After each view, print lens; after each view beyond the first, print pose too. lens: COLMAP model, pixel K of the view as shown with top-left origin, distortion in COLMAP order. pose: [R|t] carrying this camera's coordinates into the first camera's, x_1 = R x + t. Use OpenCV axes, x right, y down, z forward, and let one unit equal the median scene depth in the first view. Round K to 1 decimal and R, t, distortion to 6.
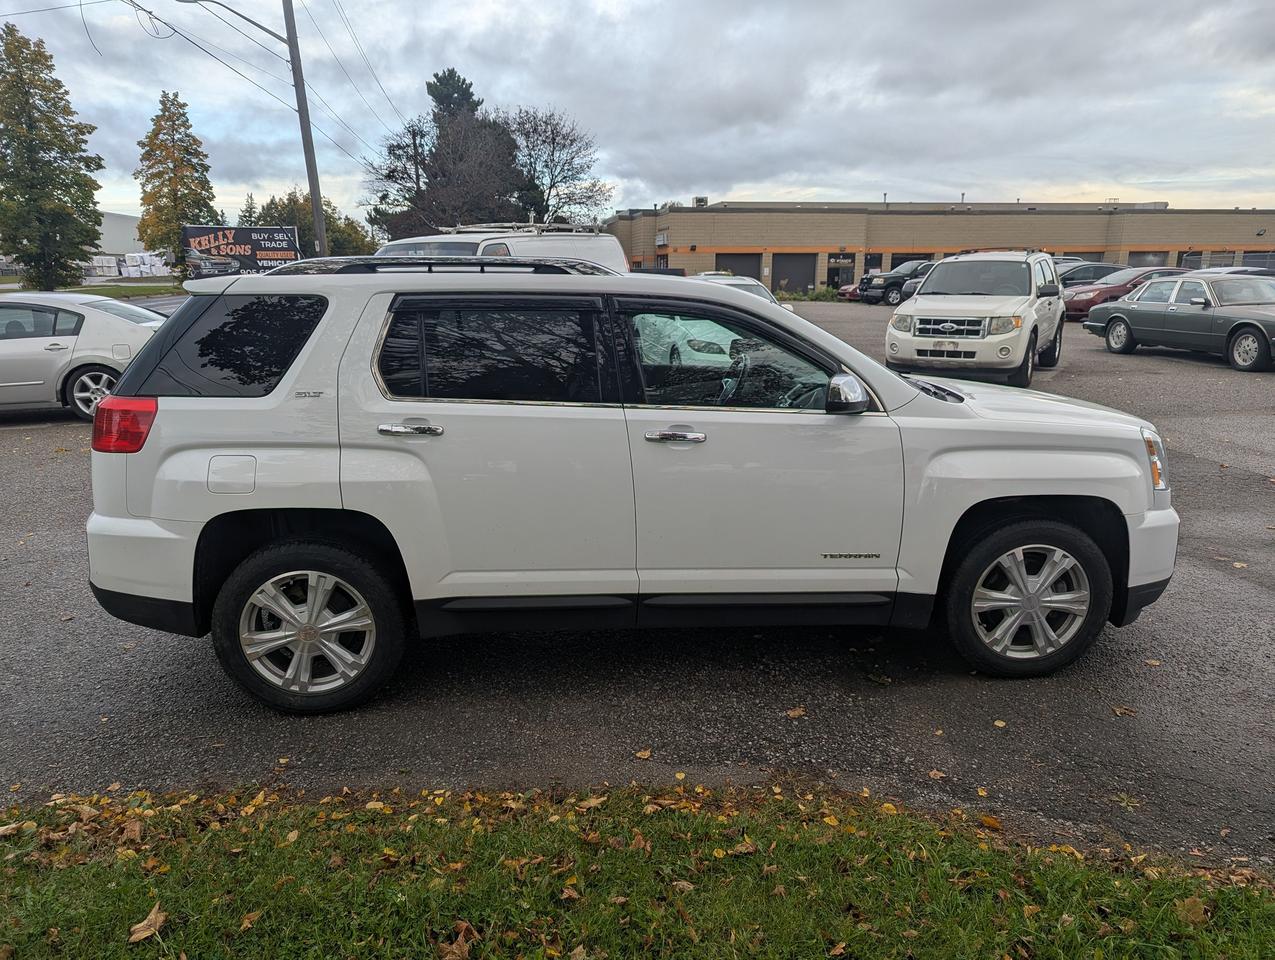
lens RADIAL K [[941.5, 0, 637.5], [0, 941.5, 480.0], [0, 0, 1]] dist [0.062589, -0.052409]
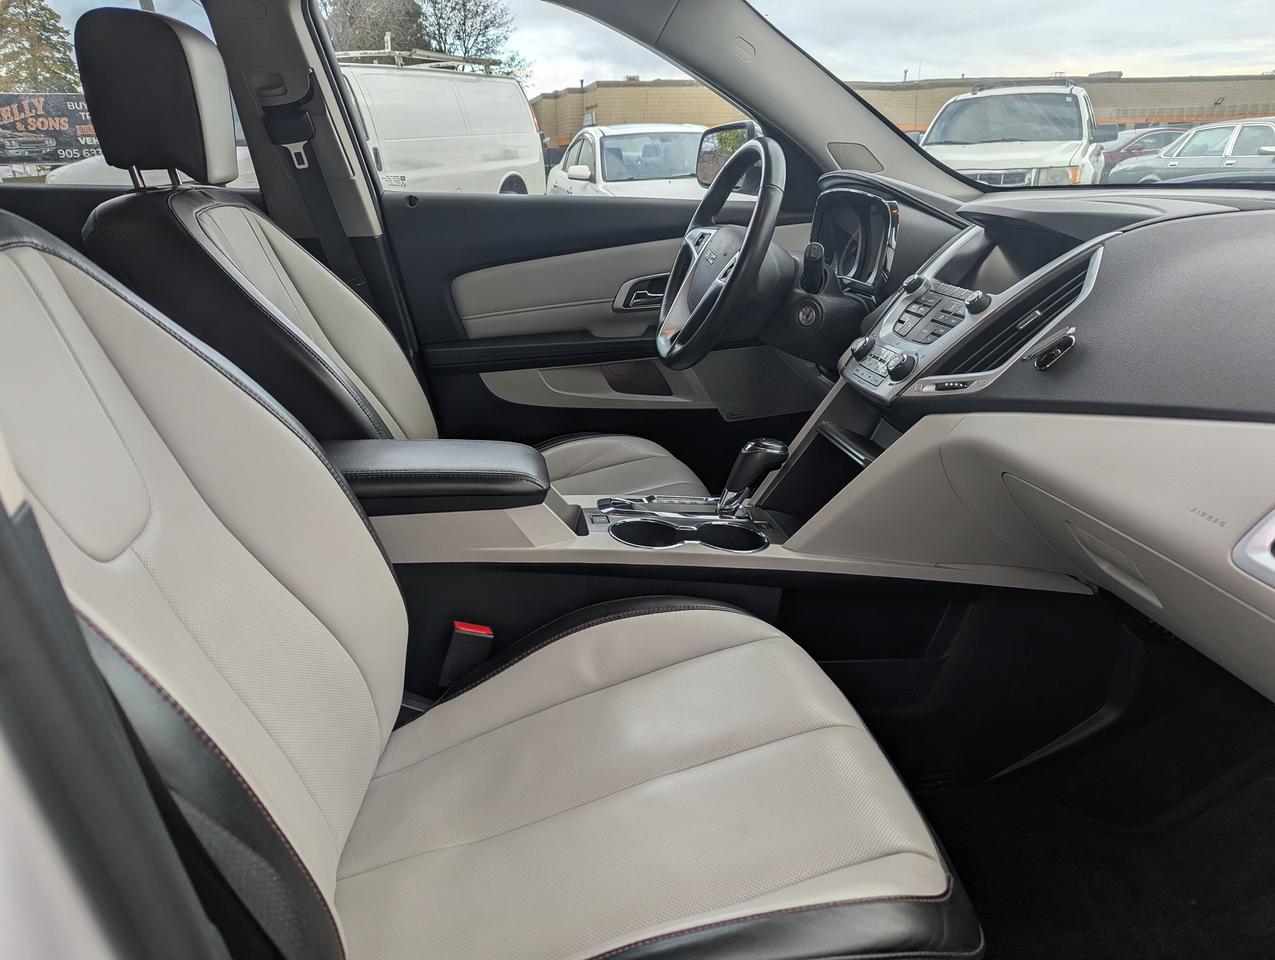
lens RADIAL K [[941.5, 0, 637.5], [0, 941.5, 480.0], [0, 0, 1]] dist [0.062589, -0.052409]
pose [[0.997517, -0.041438, 0.056949, 0.009083], [0.035304, 0.993868, 0.104787, -0.010179], [-0.060942, -0.102516, 0.992863, 0.116975]]
